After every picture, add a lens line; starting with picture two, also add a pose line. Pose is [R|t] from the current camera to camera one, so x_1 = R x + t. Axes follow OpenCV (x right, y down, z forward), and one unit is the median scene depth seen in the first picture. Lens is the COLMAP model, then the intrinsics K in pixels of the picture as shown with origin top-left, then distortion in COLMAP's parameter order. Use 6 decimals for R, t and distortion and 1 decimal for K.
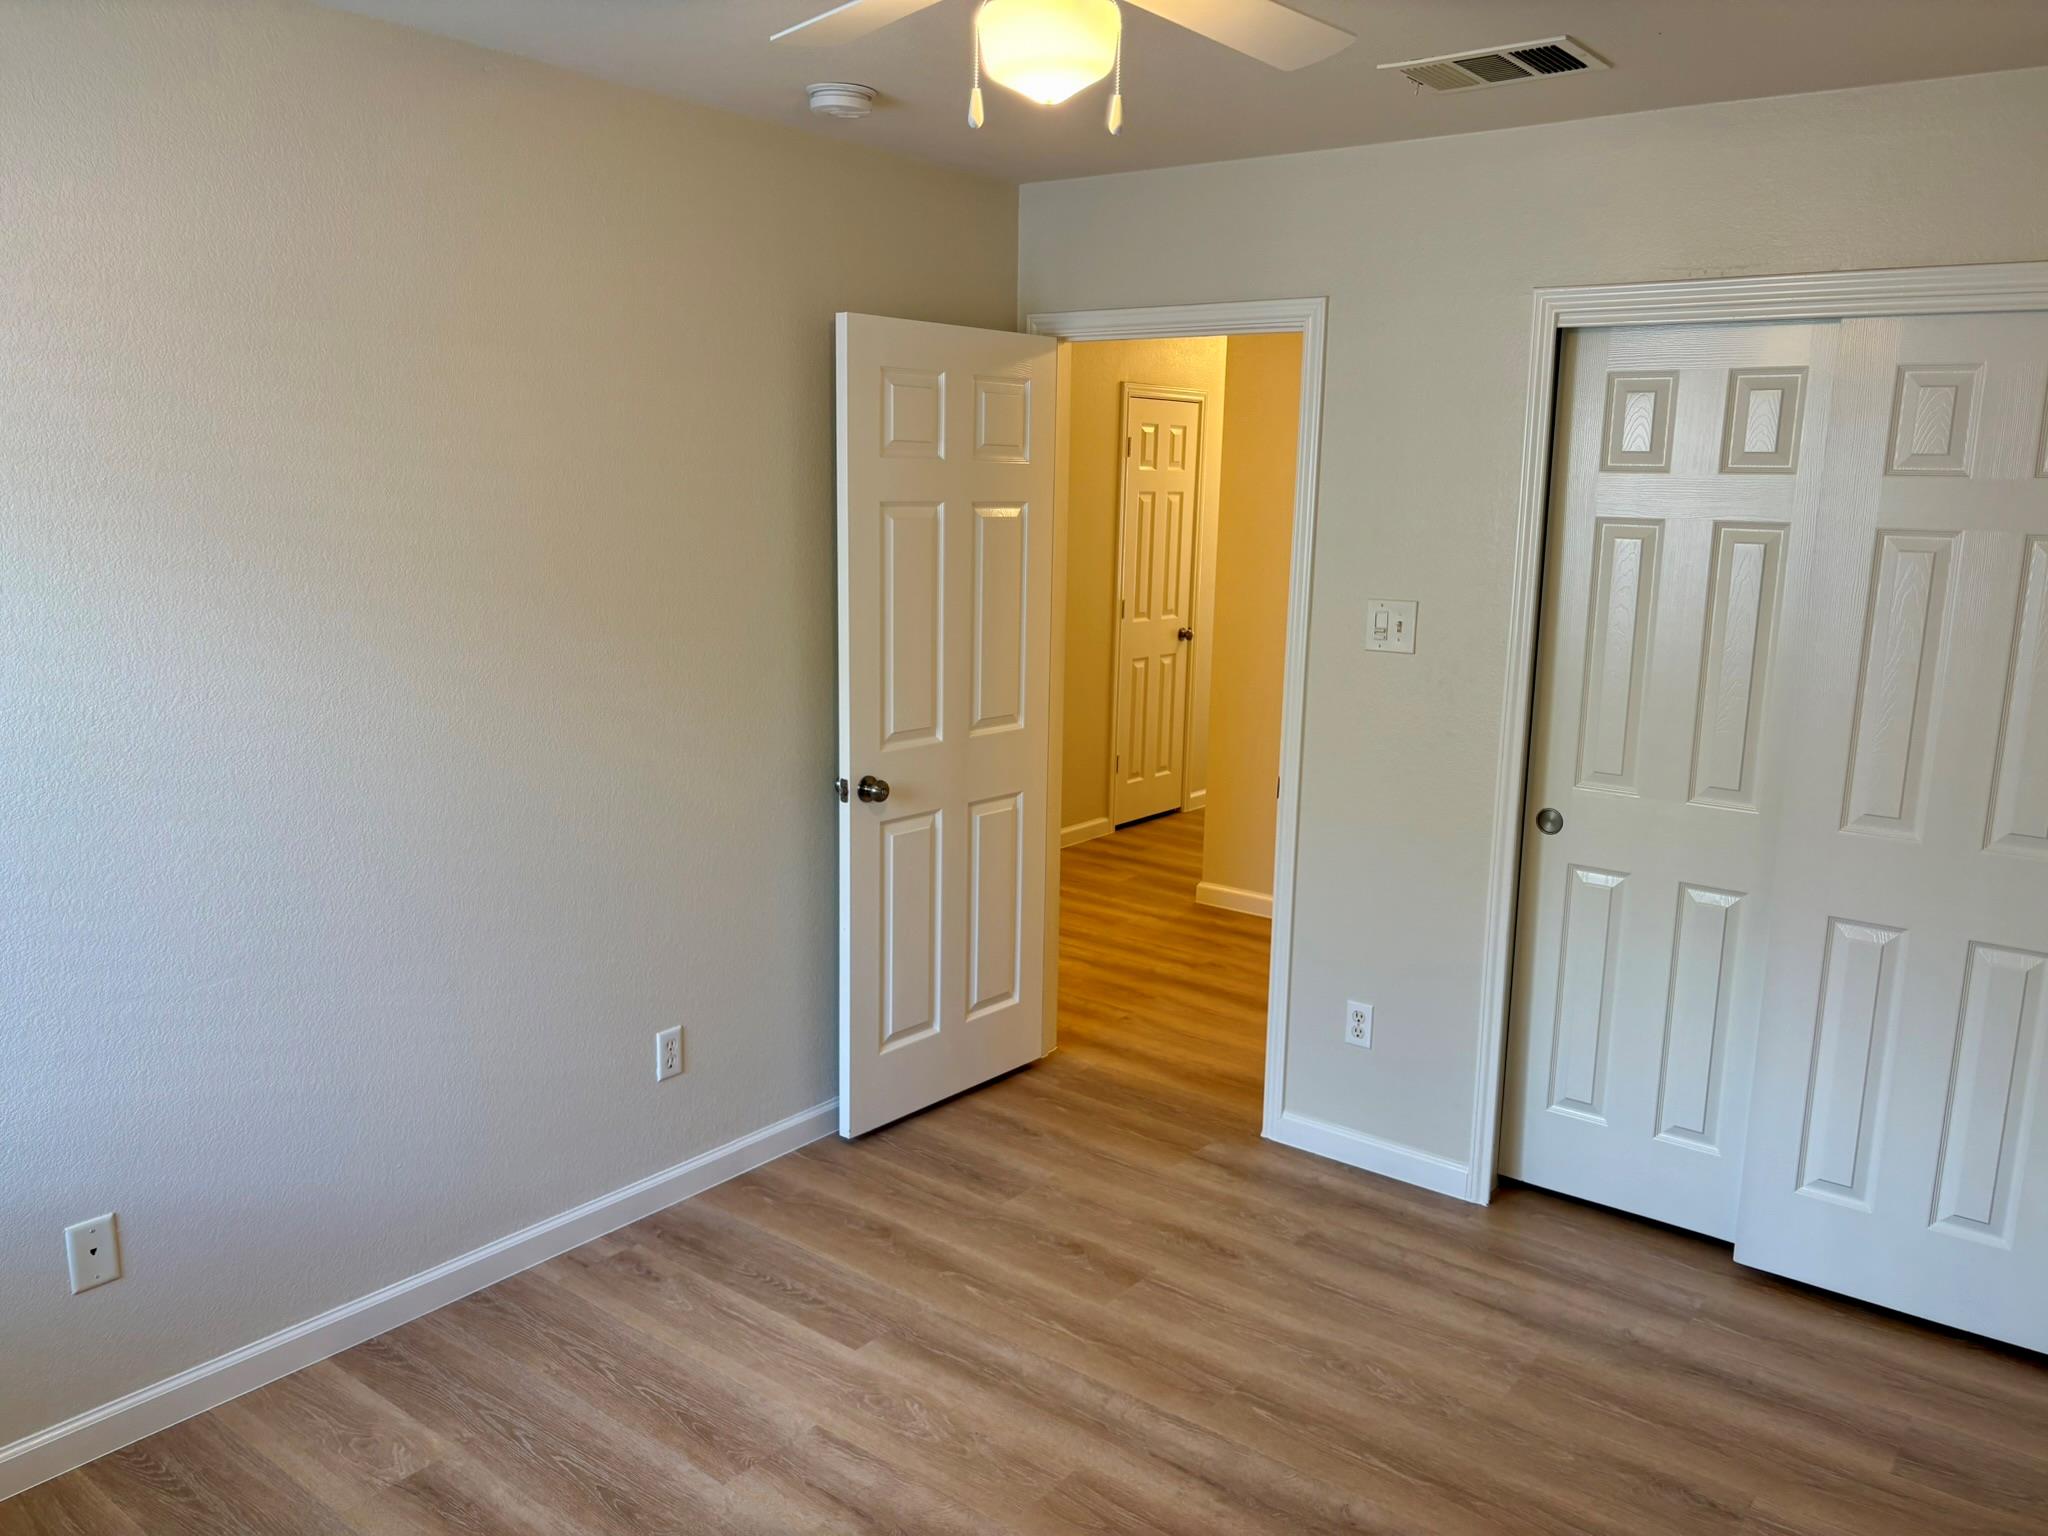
lens RADIAL K [[1570.5, 0, 1024.5], [0, 1570.5, 783.5], [0, 0, 1]] dist [0.051742, -0.054891]
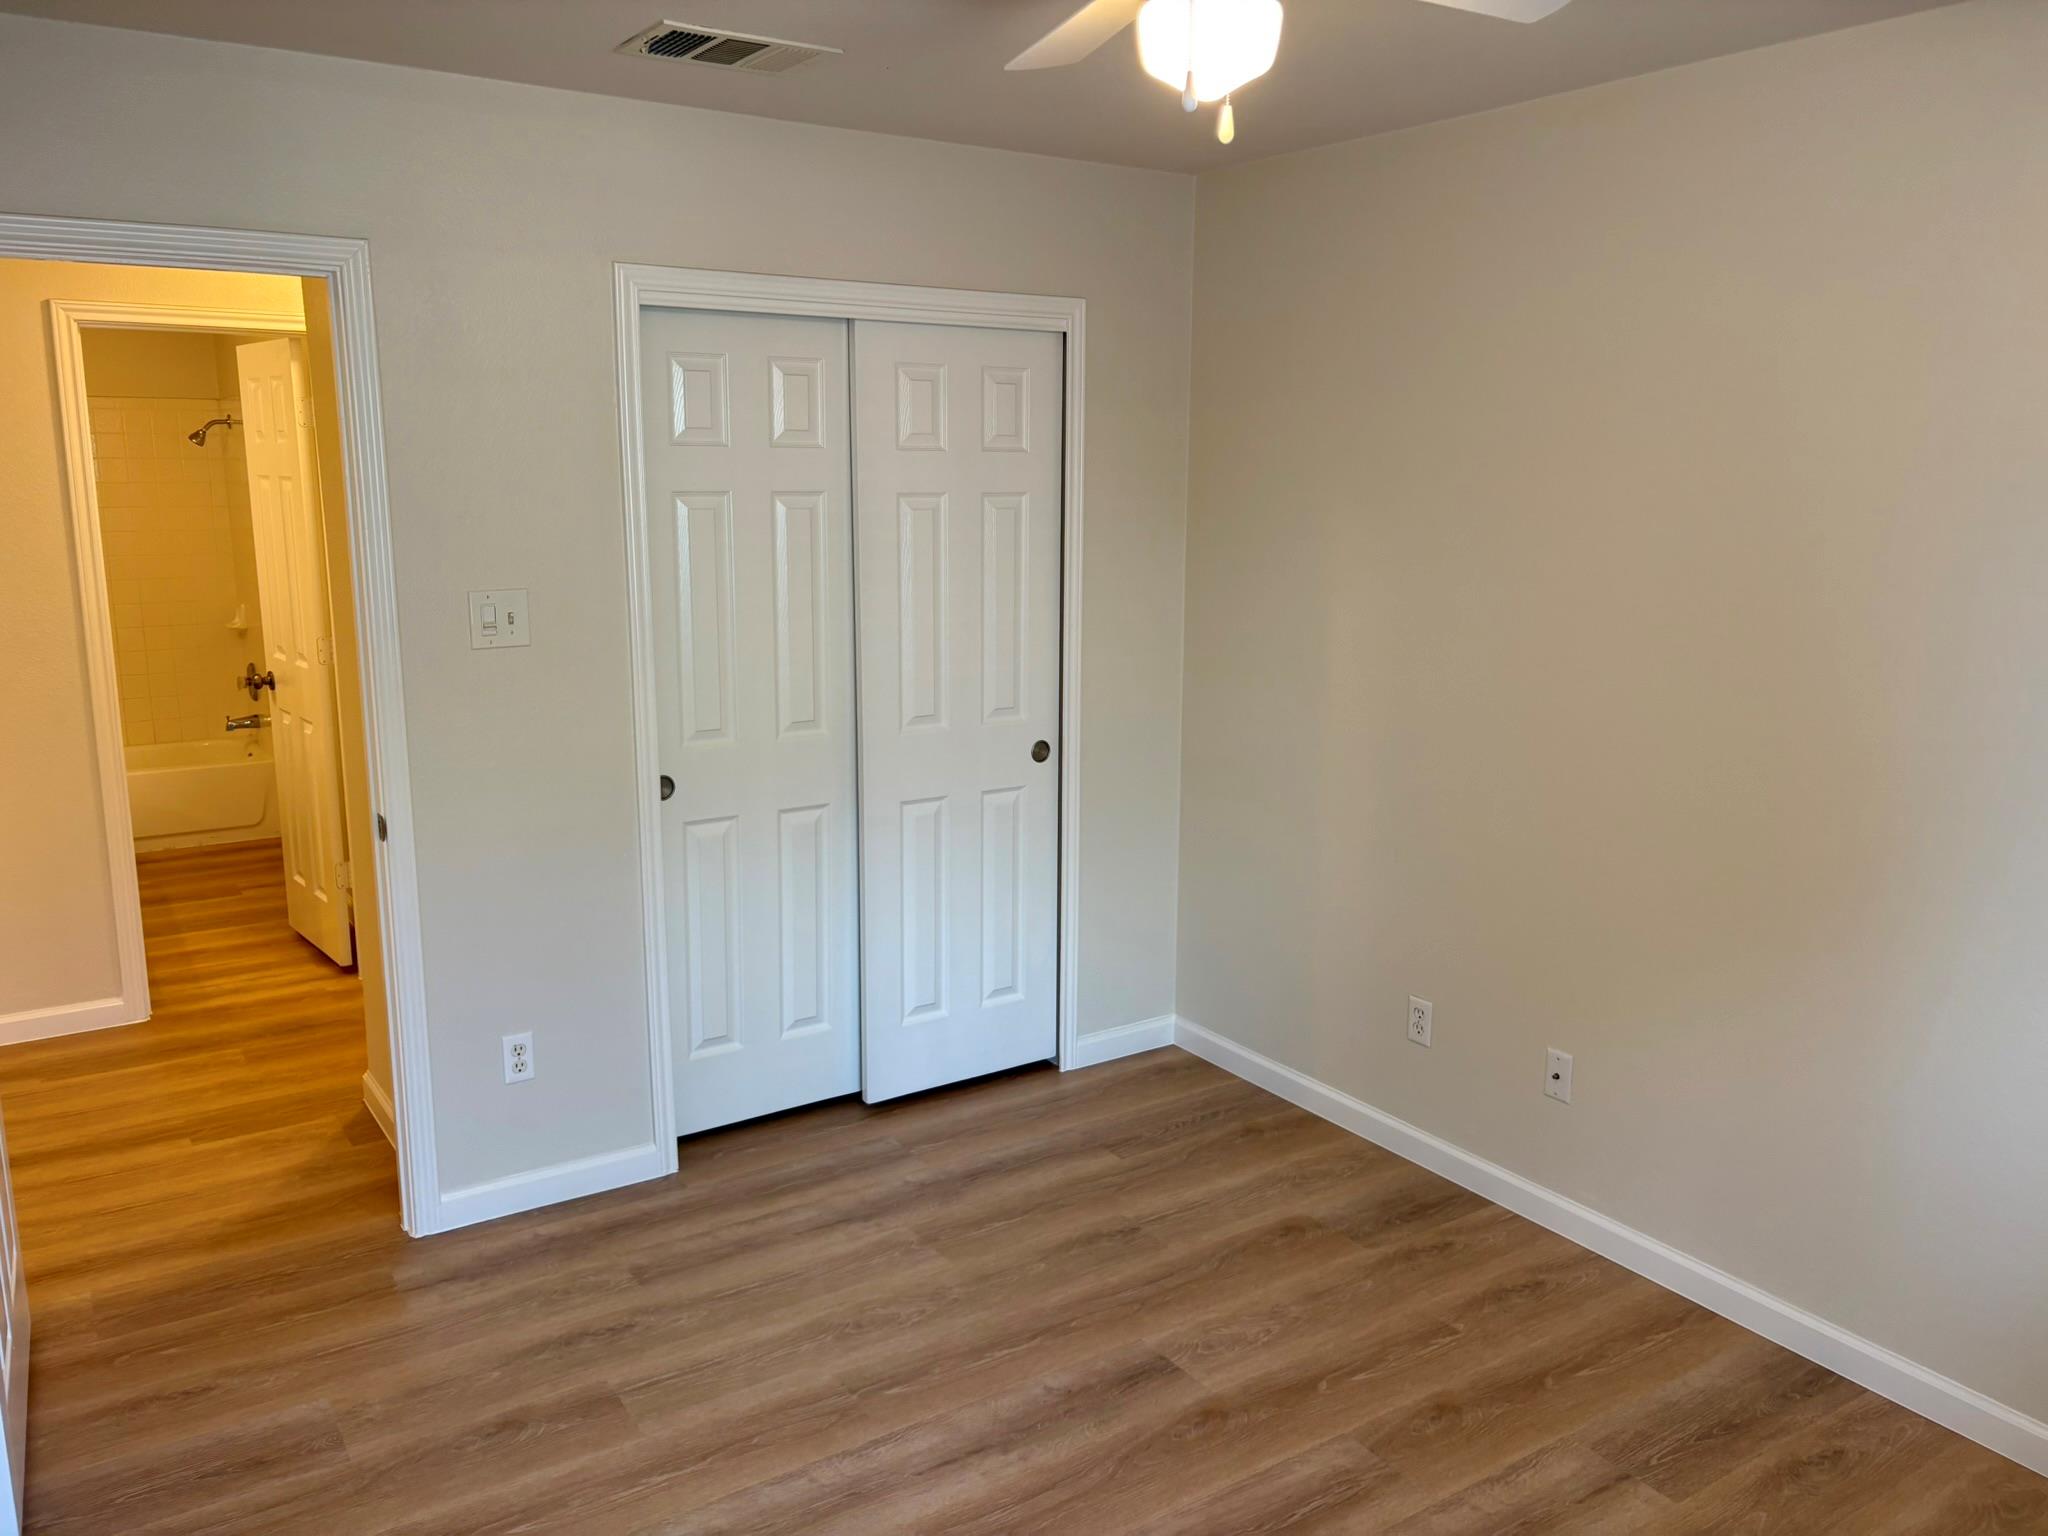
lens RADIAL K [[1570.5, 0, 1014.9], [0, 1570.5, 776.8], [0, 0, 1]] dist [0.051742, -0.054891]
pose [[0.325389, -0.207397, 0.922556, -0.563621], [0.187603, 0.970415, 0.151988, -0.100490], [-0.926783, 0.123619, 0.354670, 0.439910]]
